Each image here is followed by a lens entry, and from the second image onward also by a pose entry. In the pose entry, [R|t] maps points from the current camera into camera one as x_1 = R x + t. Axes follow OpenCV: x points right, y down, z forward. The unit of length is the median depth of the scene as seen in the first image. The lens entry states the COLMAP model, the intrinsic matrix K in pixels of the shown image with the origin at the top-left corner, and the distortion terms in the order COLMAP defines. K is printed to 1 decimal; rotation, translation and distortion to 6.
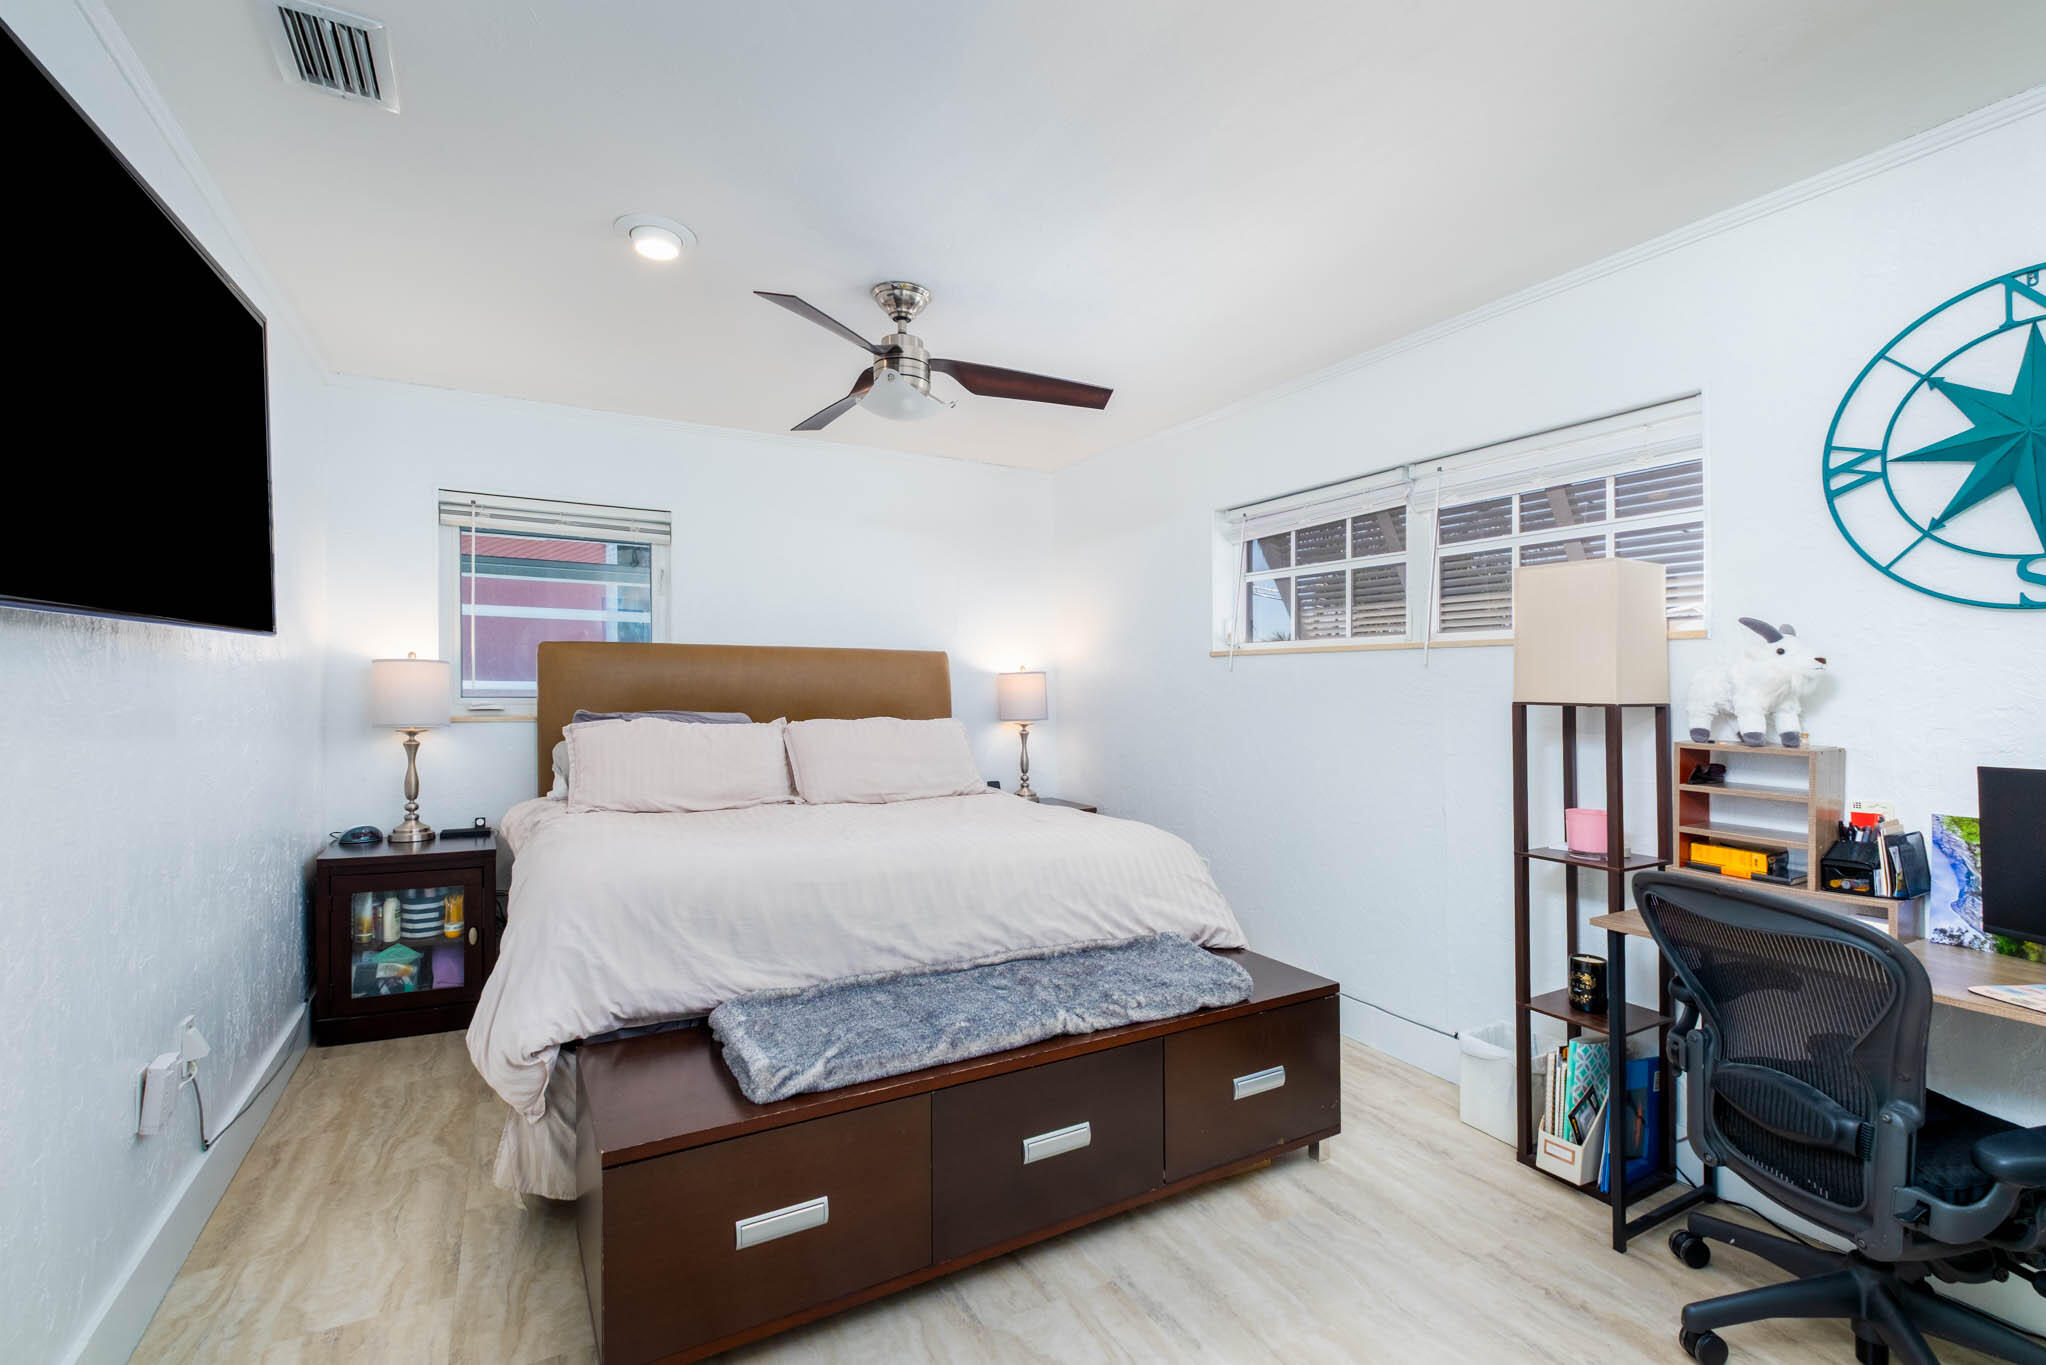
lens RADIAL K [[880.3, 0, 1011.3], [0, 880.3, 692.1], [0, 0, 1]] dist [-0.002531, 0.000090]
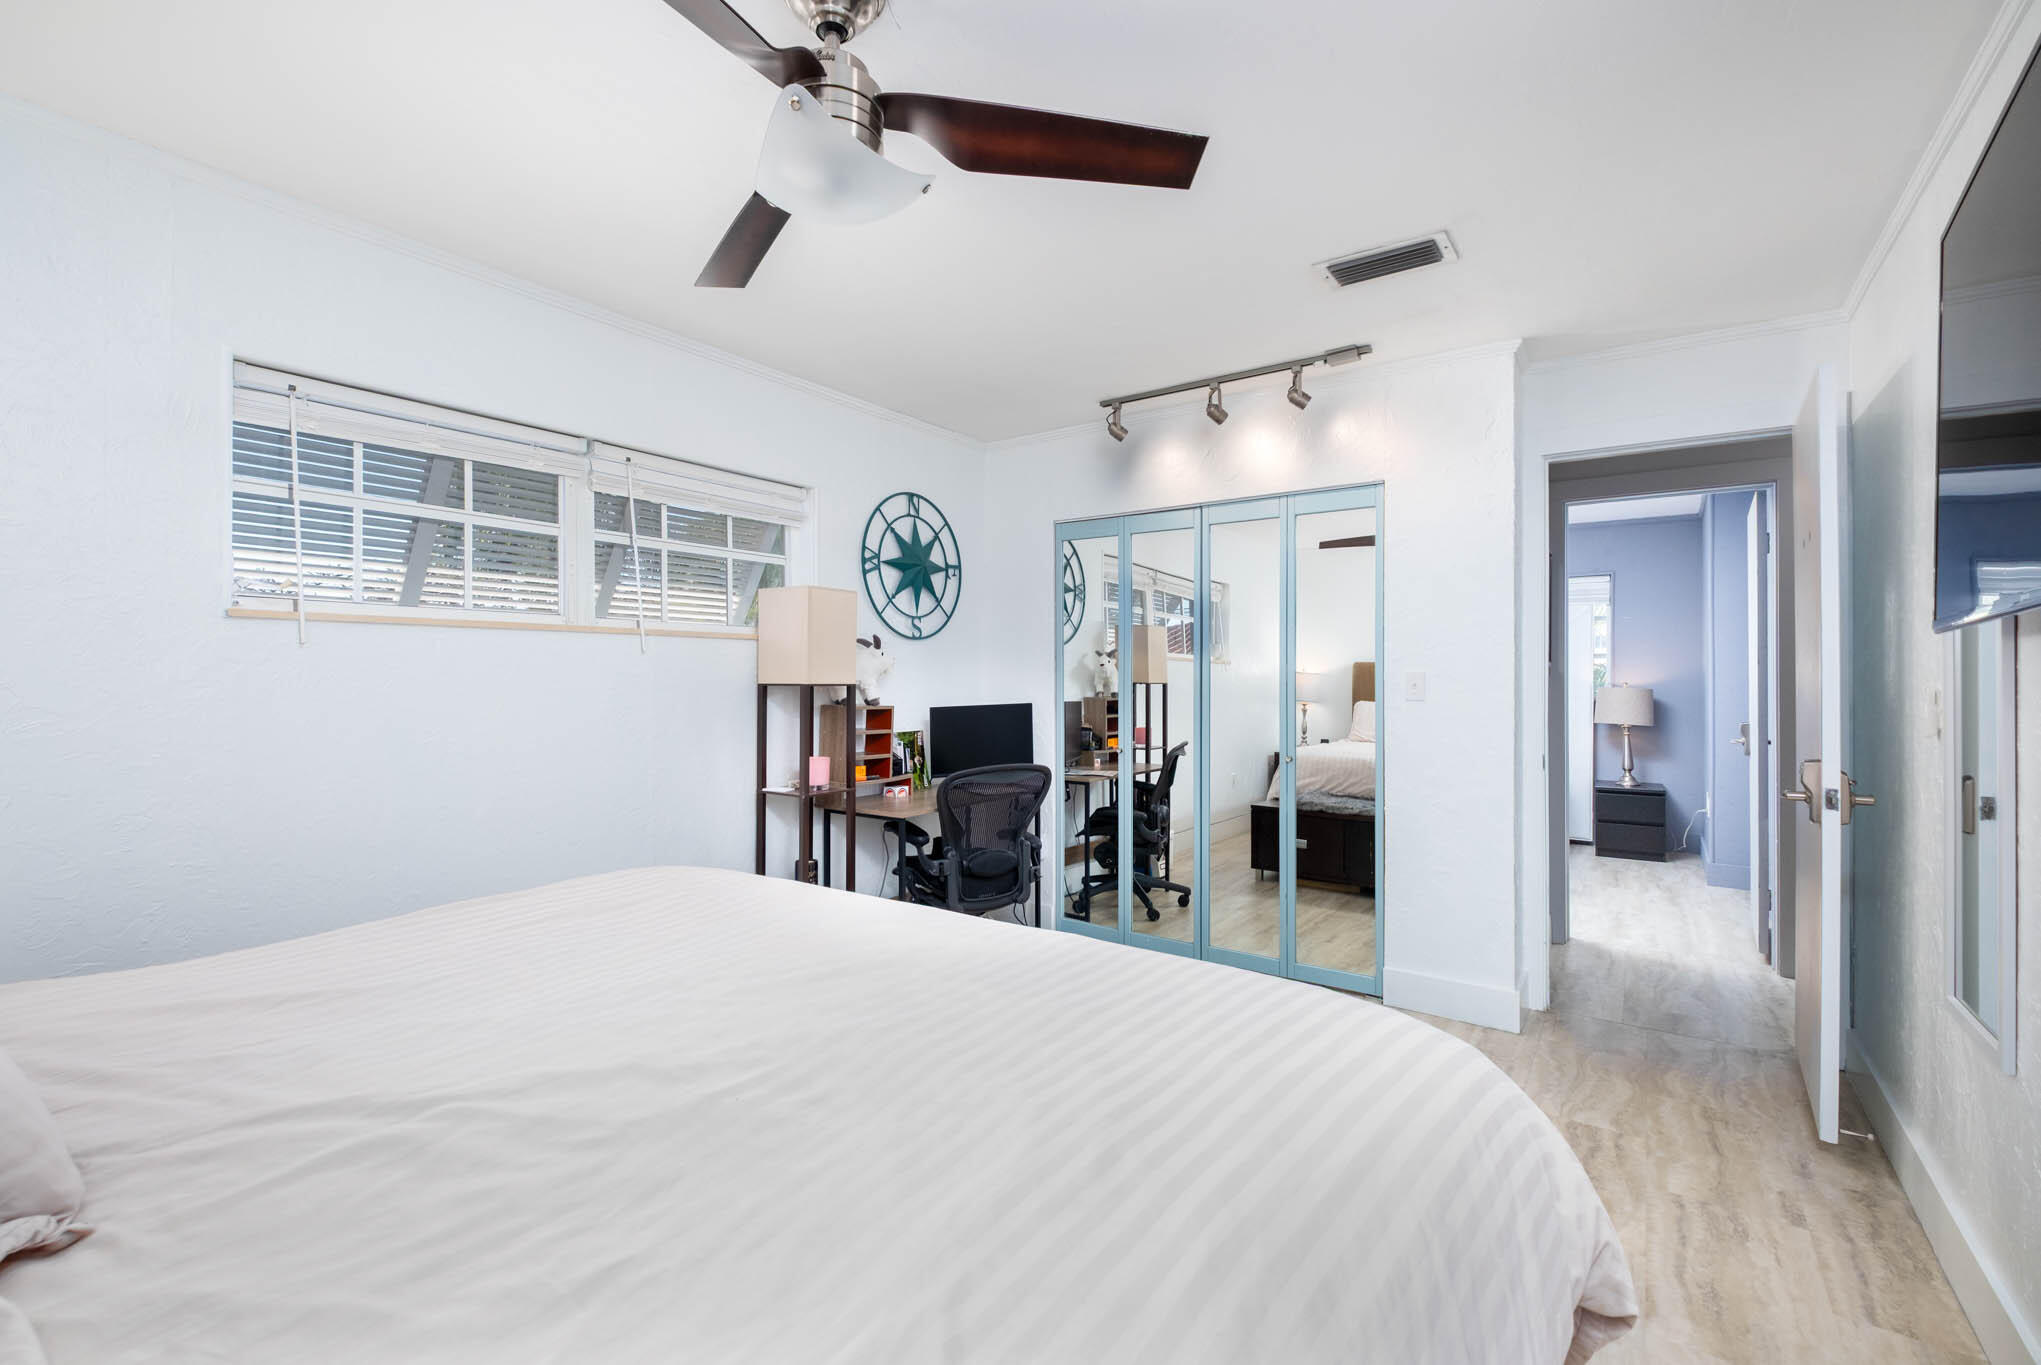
lens RADIAL K [[904.1, 0, 1032.7], [0, 904.1, 680.9], [0, 0, 1]] dist [0.000133, -0.000012]
pose [[-0.450557, -0.003037, 0.892743, -2.320450], [0.008537, 0.999934, 0.007711, -0.000836], [-0.892707, 0.011095, -0.450501, 3.695395]]
